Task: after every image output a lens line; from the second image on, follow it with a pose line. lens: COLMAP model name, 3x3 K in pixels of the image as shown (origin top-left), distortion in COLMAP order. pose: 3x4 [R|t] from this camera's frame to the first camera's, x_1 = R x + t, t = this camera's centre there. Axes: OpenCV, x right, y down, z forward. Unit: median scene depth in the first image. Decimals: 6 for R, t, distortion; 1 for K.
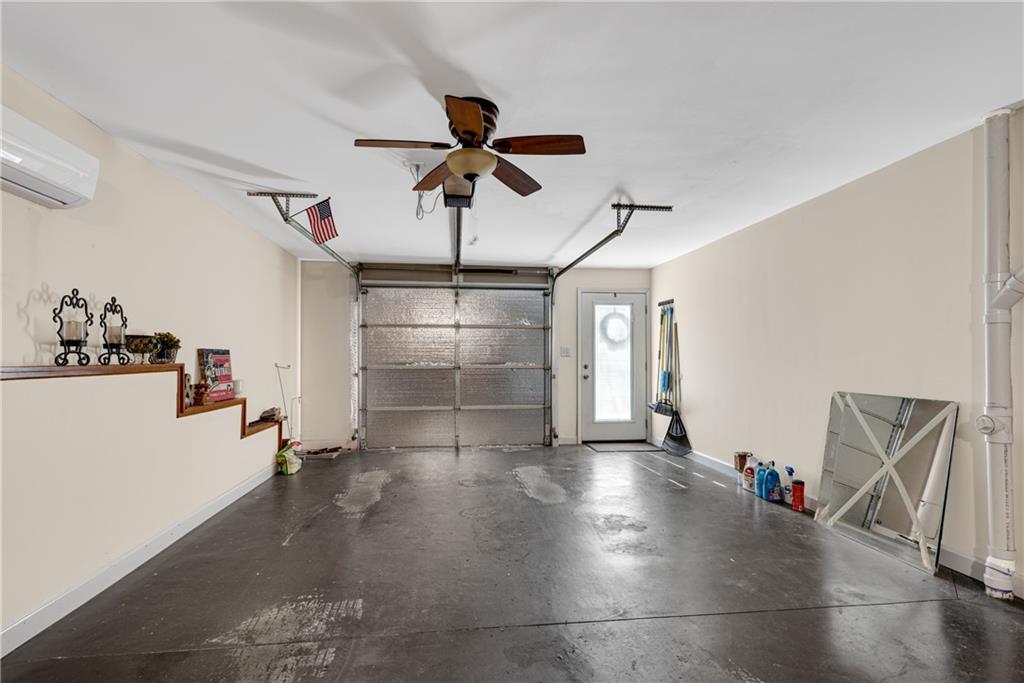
lens RADIAL K [[474.2, 0, 512.9], [0, 474.2, 347.0], [0, 0, 1]] dist [-0.000393, -0.000119]
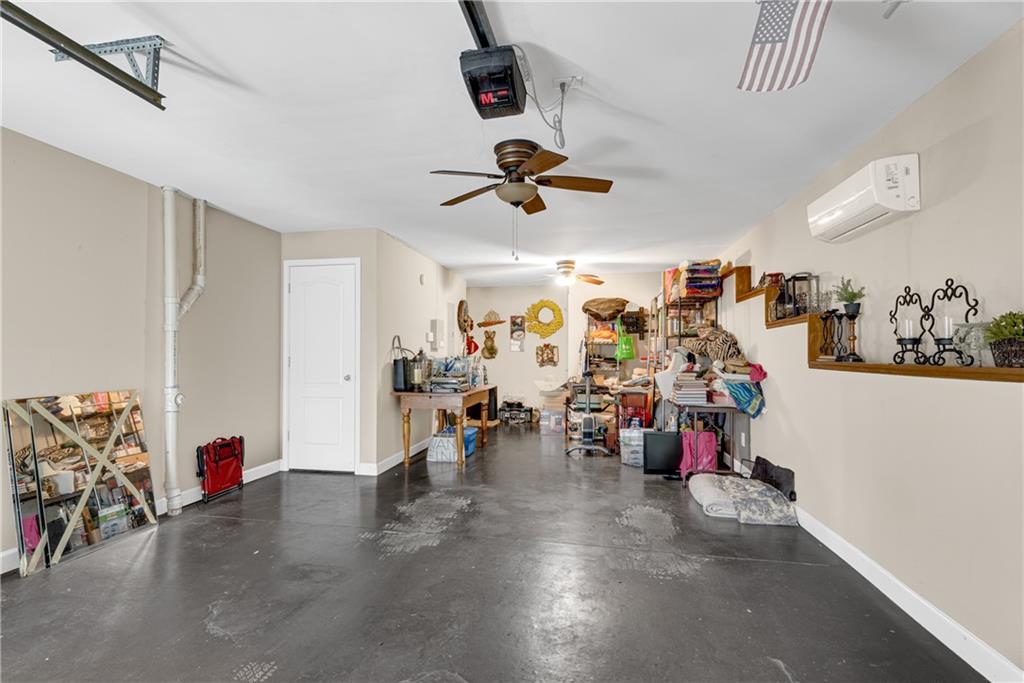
lens RADIAL K [[474.2, 0, 512.2], [0, 474.2, 347.2], [0, 0, 1]] dist [-0.000393, -0.000119]
pose [[-0.955554, 0.000753, 0.294815, -0.425856], [-0.009859, 0.999356, -0.034509, 0.045607], [-0.294651, -0.035882, -0.954931, 2.160913]]
